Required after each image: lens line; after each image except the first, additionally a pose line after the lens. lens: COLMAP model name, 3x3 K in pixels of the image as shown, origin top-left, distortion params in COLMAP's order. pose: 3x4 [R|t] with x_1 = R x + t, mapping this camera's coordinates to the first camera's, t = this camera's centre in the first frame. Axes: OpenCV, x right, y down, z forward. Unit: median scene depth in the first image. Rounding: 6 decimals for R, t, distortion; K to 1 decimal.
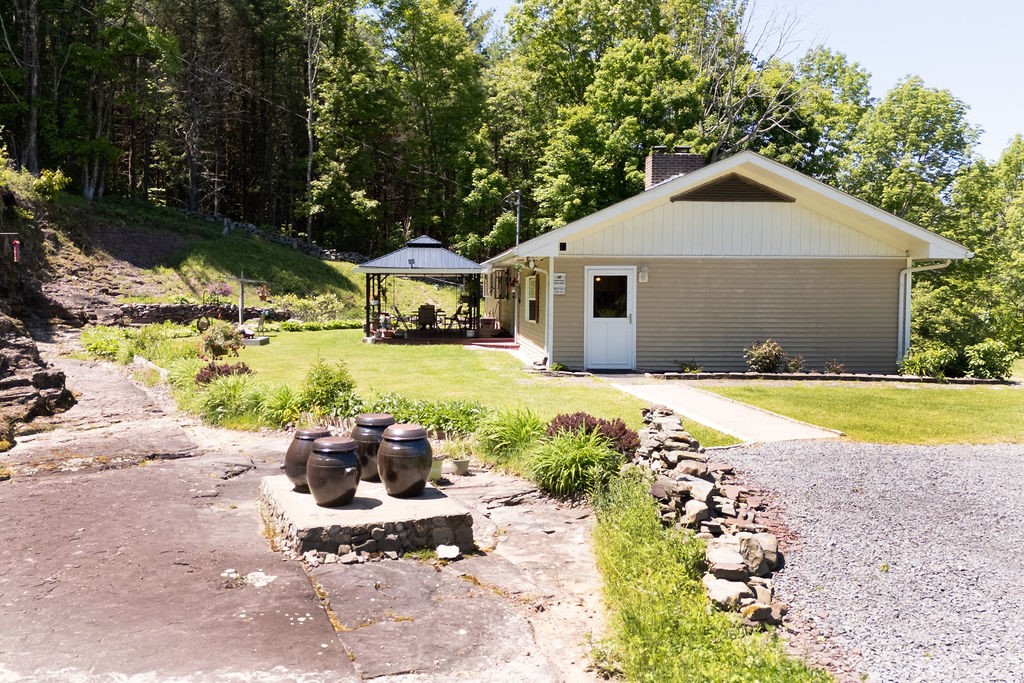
lens RADIAL K [[888.1, 0, 511.6], [0, 888.1, 344.5], [0, 0, 1]] dist [0.031756, 0.001268]
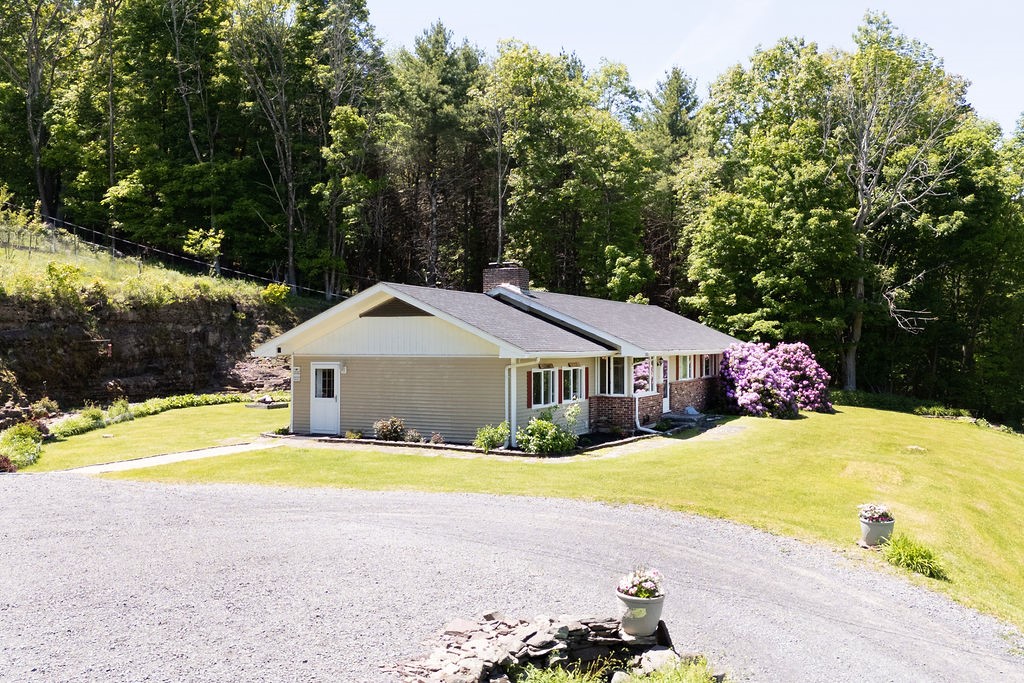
lens RADIAL K [[888.1, 0, 518.9], [0, 888.1, 336.4], [0, 0, 1]] dist [0.031756, 0.001268]
pose [[0.862115, -0.008202, -0.506647, 1.512726], [-0.031786, 0.997024, -0.070228, -0.051436], [0.505715, 0.076649, 0.859289, -0.125401]]
